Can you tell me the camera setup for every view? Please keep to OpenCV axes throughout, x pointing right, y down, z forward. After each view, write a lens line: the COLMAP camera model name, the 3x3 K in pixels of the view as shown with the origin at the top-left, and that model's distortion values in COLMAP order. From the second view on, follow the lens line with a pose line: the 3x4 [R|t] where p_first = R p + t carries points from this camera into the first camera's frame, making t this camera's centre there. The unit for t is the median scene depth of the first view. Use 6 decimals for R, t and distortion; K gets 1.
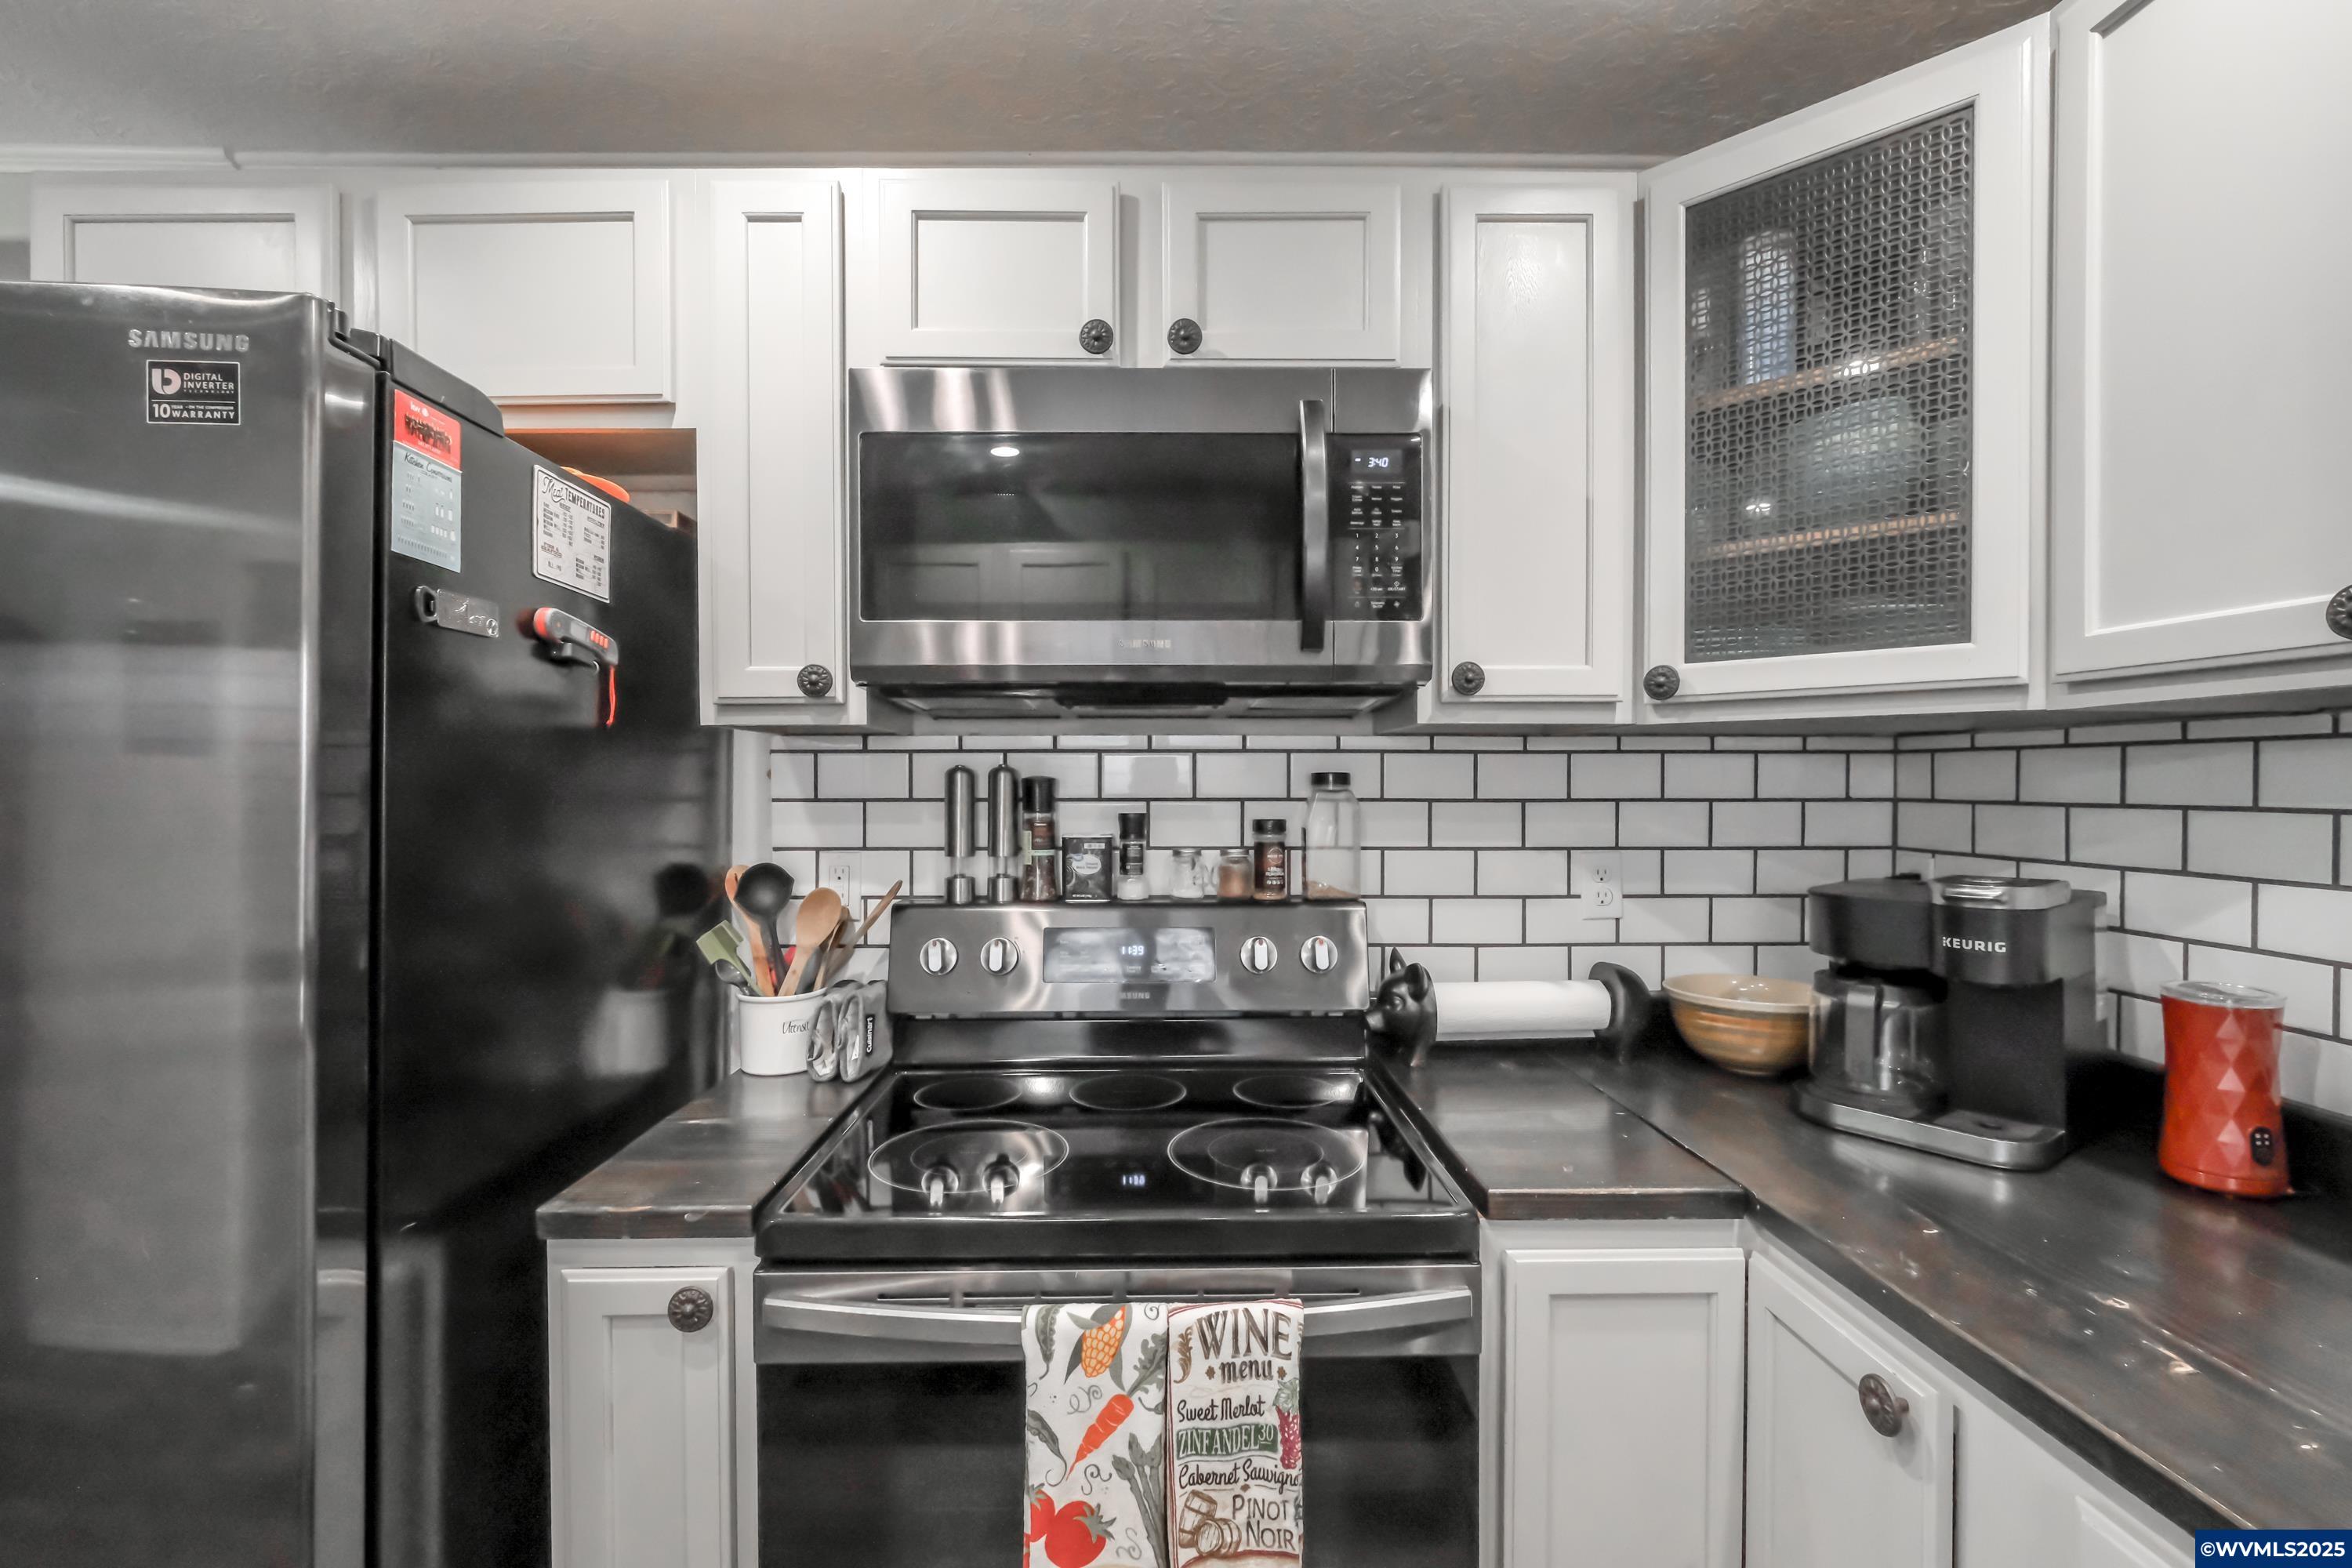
lens RADIAL K [[1020.4, 0, 1173.1], [0, 1020.4, 788.8], [0, 0, 1]] dist [-0.004625, -0.000387]
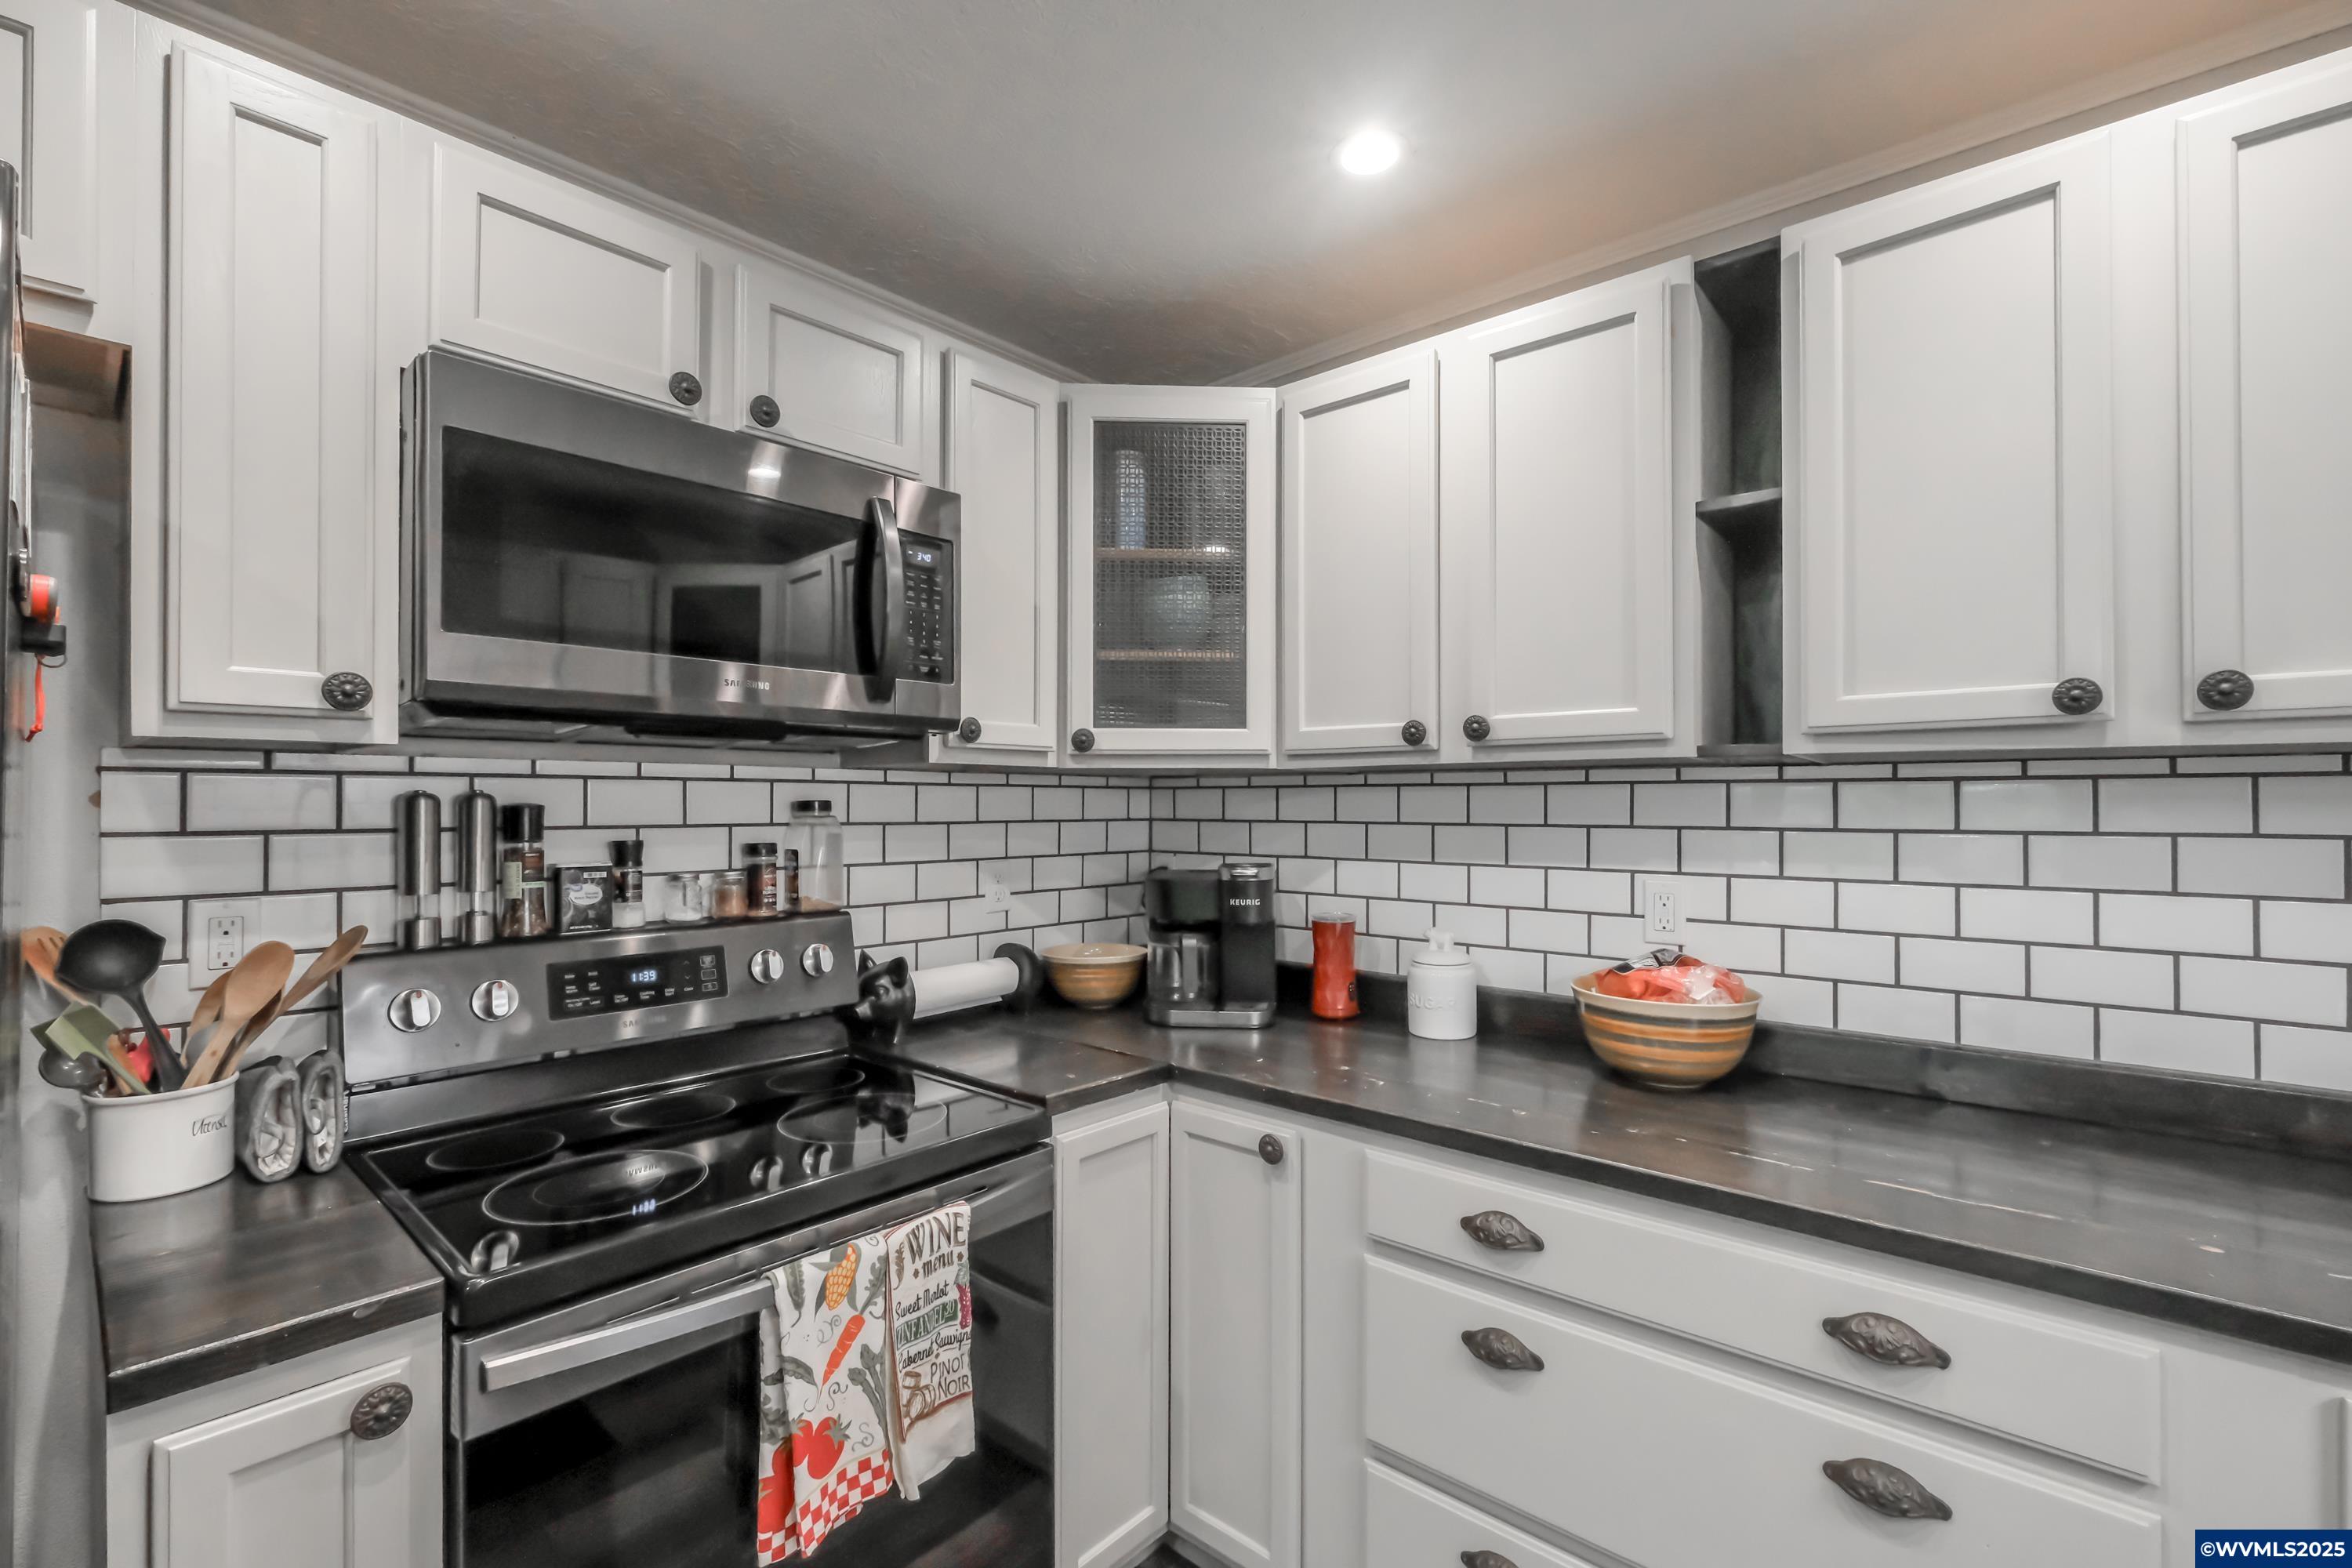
lens RADIAL K [[1020.4, 0, 1173.1], [0, 1020.4, 788.8], [0, 0, 1]] dist [-0.004625, -0.000387]
pose [[0.677022, 0.012245, 0.735861, -0.504202], [0.005441, 0.999751, -0.021642, -0.002465], [-0.735943, 0.018656, 0.676787, -0.080177]]
